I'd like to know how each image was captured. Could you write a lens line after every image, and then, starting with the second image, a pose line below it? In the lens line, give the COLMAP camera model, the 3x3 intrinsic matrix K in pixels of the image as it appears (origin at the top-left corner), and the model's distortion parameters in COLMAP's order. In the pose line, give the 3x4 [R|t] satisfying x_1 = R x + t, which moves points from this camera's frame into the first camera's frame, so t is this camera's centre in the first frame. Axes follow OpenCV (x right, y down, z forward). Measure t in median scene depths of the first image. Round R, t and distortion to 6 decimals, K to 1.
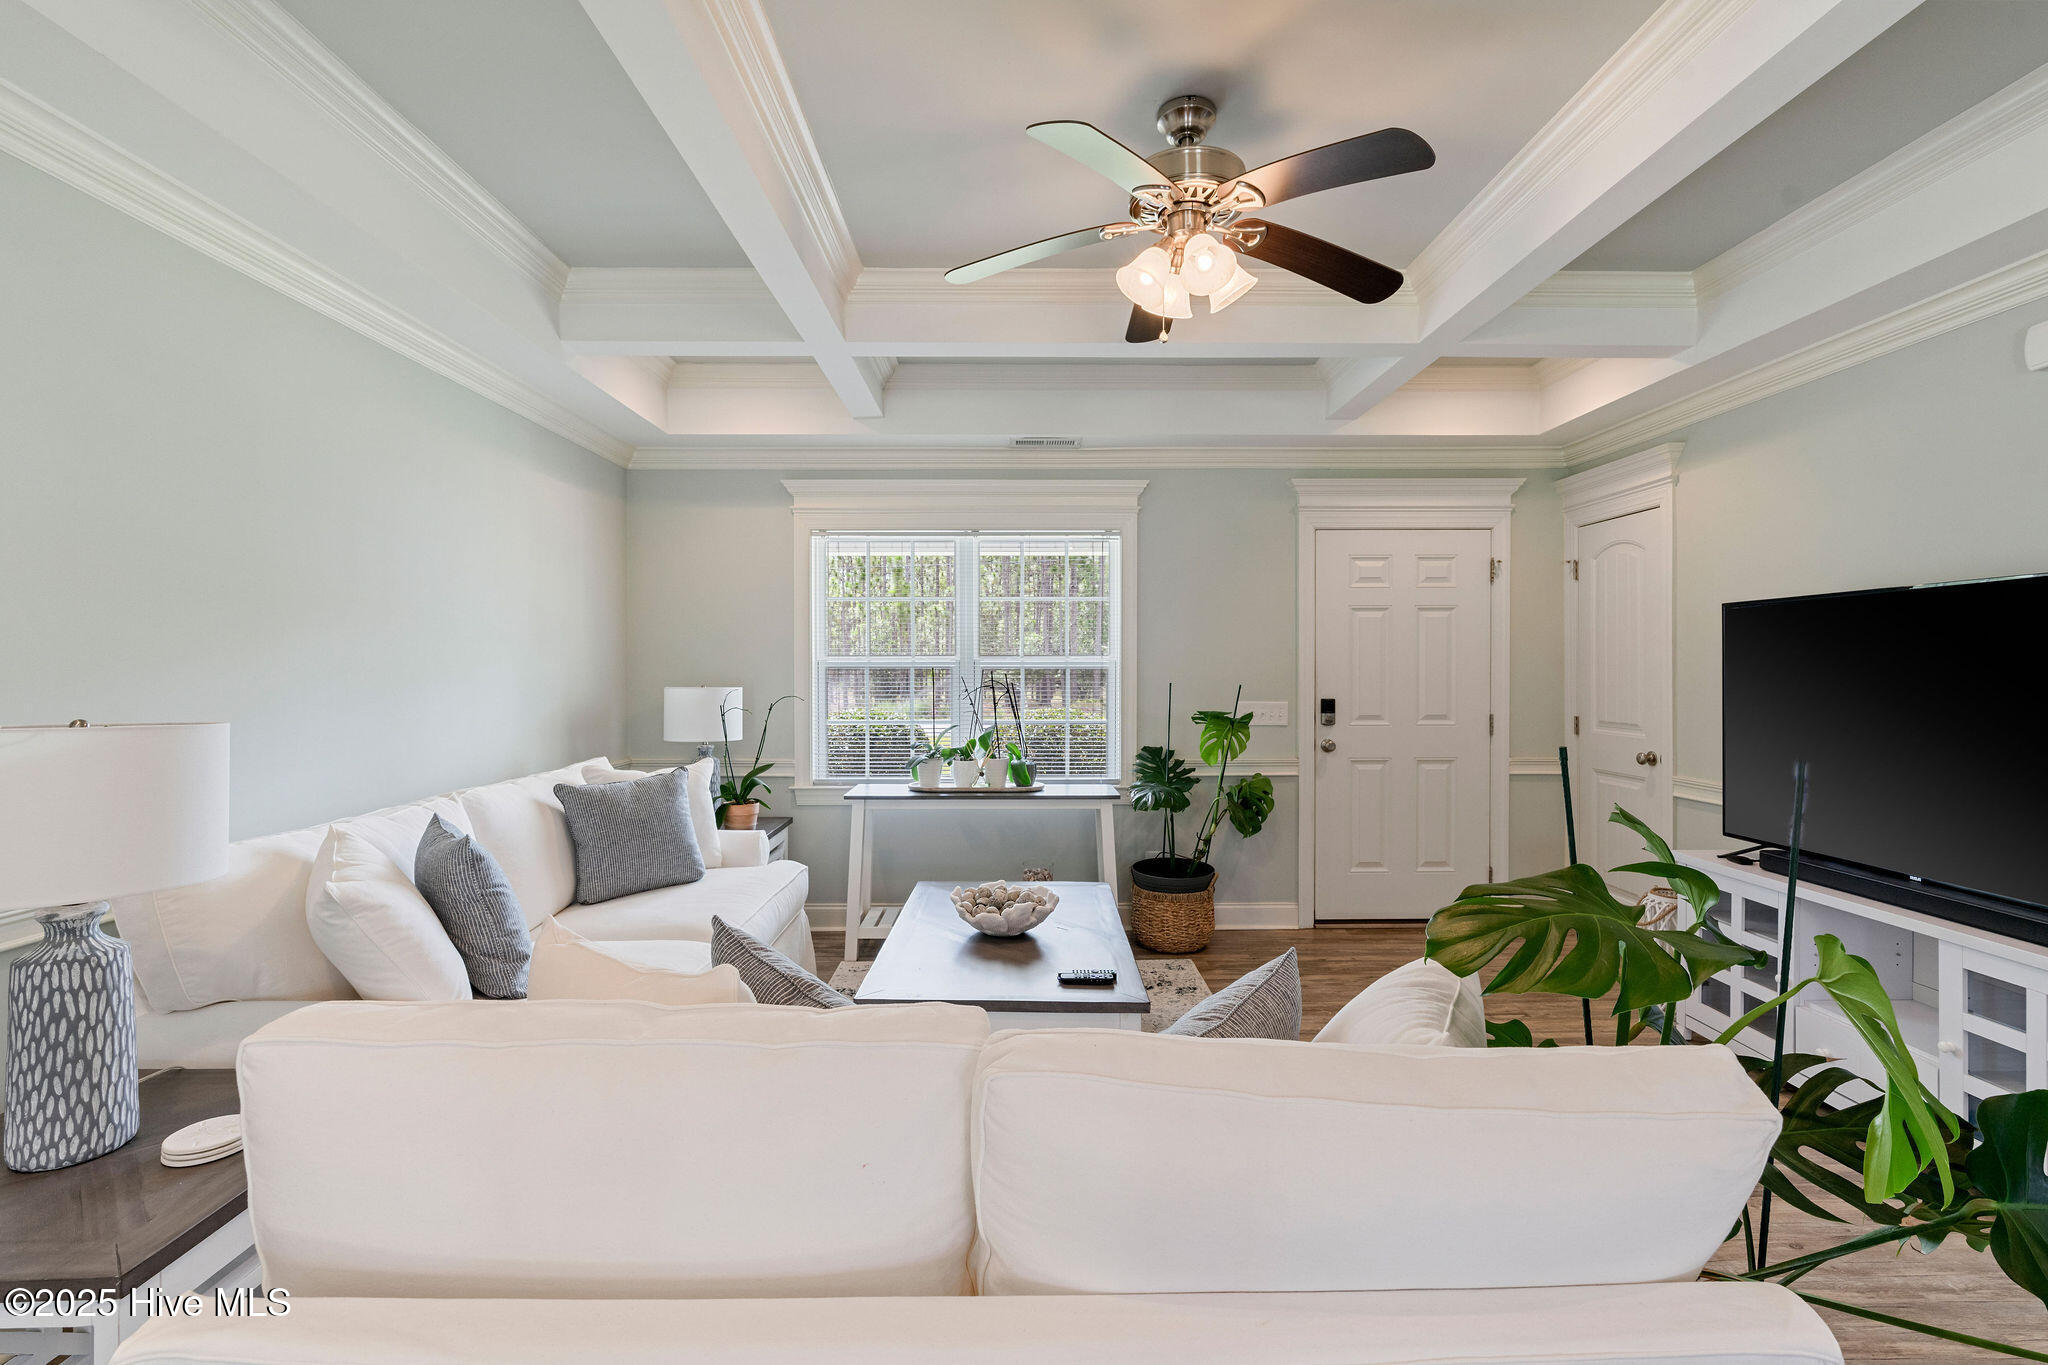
lens RADIAL K [[921.6, 0, 1027.7], [0, 921.6, 672.3], [0, 0, 1]] dist [-0.000682, -0.000064]
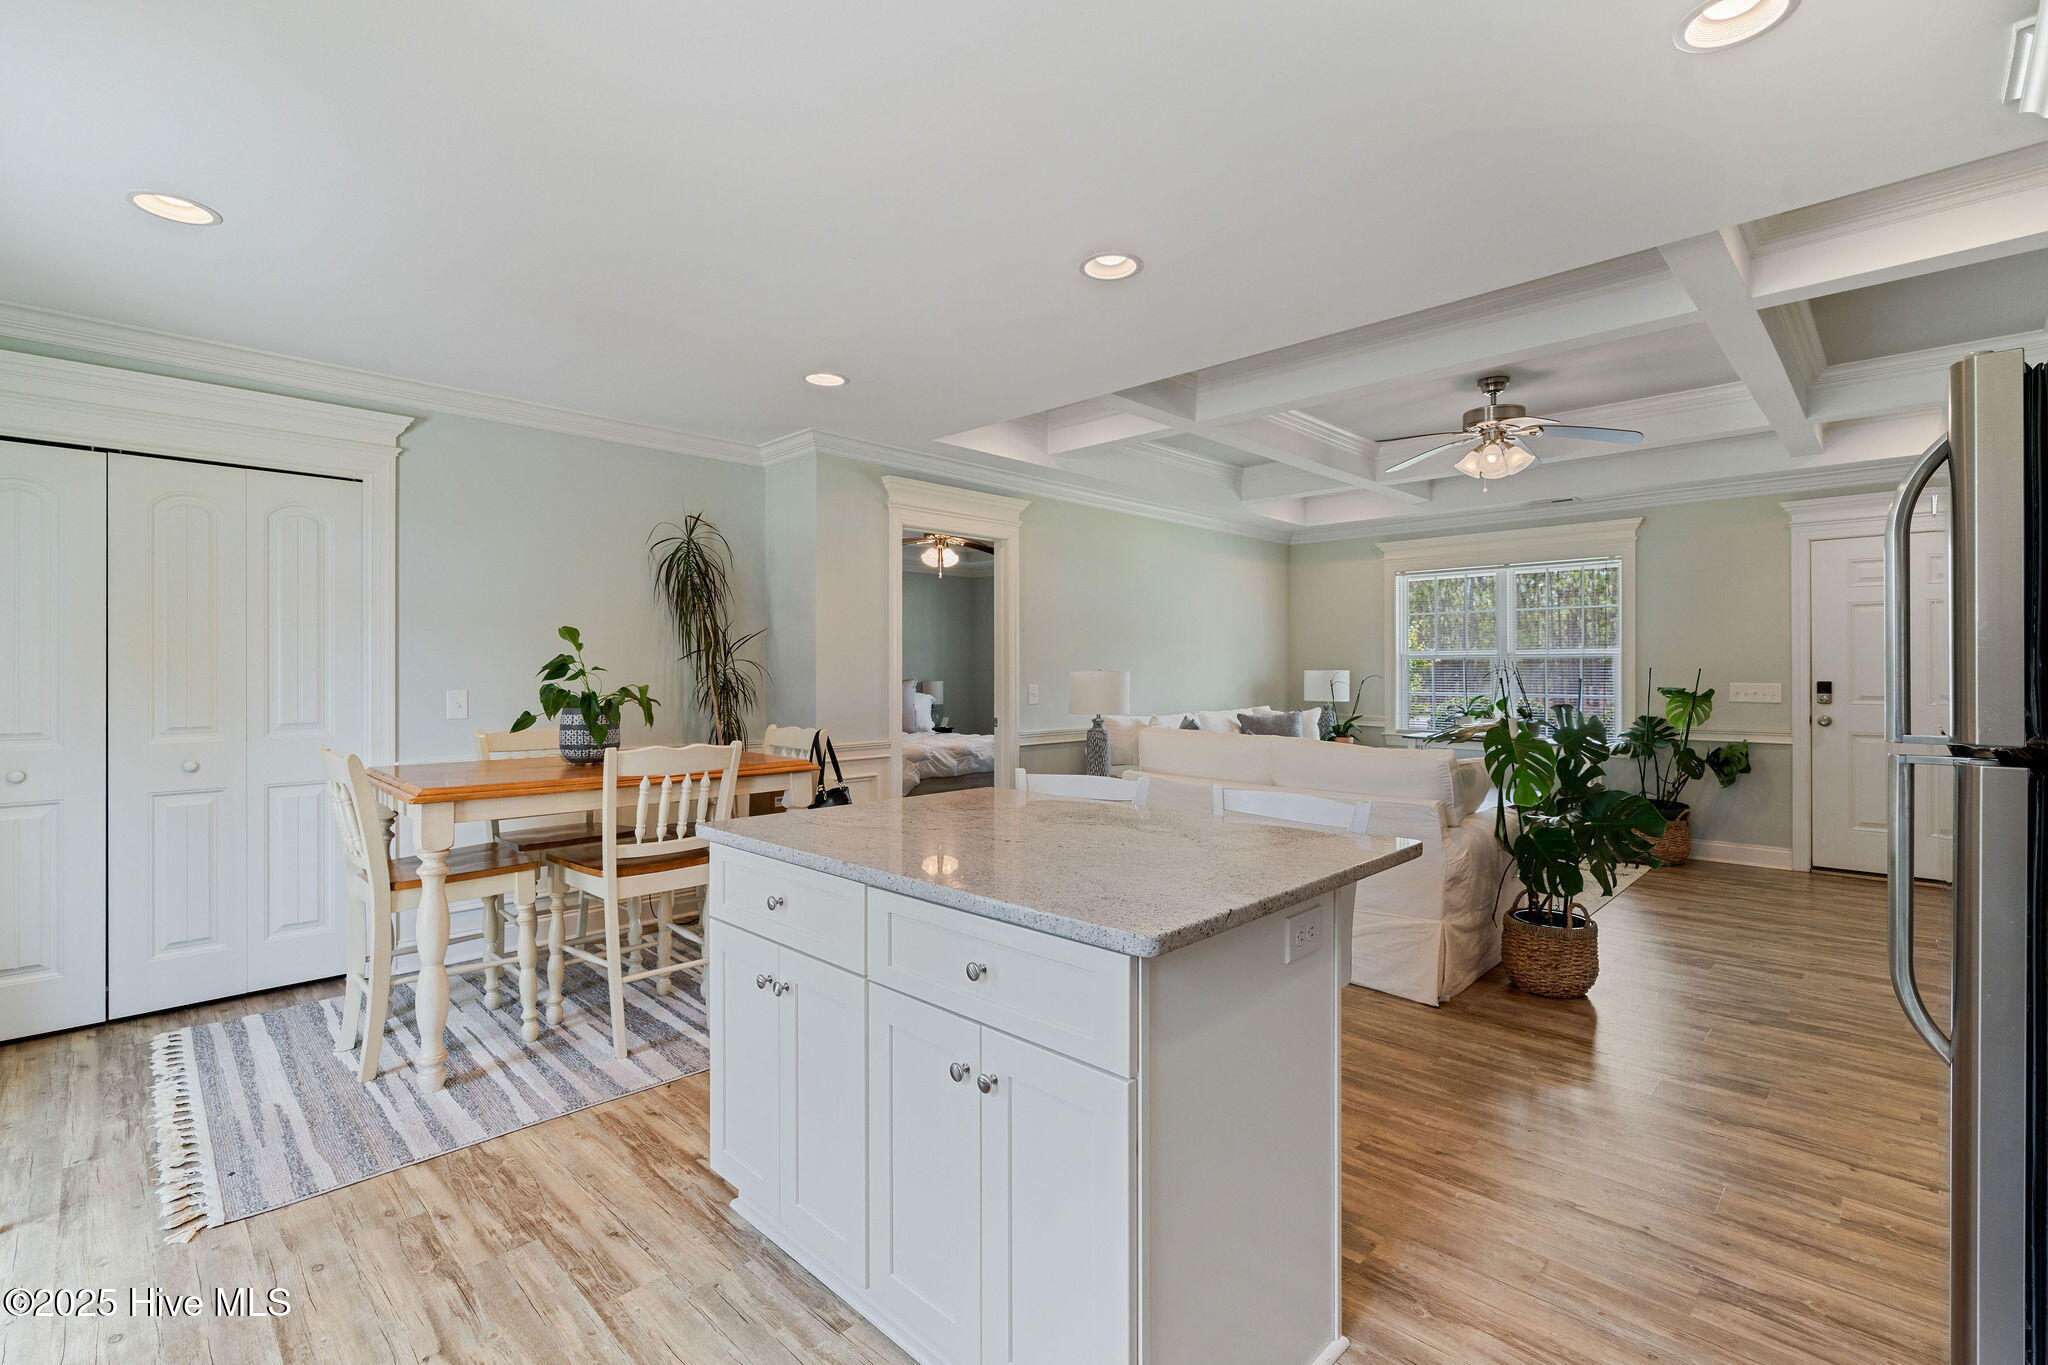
lens RADIAL K [[921.6, 0, 1021.7], [0, 921.6, 671.4], [0, 0, 1]] dist [-0.000682, -0.000064]
pose [[0.711643, 0.002771, -0.702535, 0.431325], [-0.002661, 0.999996, 0.001248, 0.017005], [0.702536, 0.000982, 0.711648, -0.592113]]
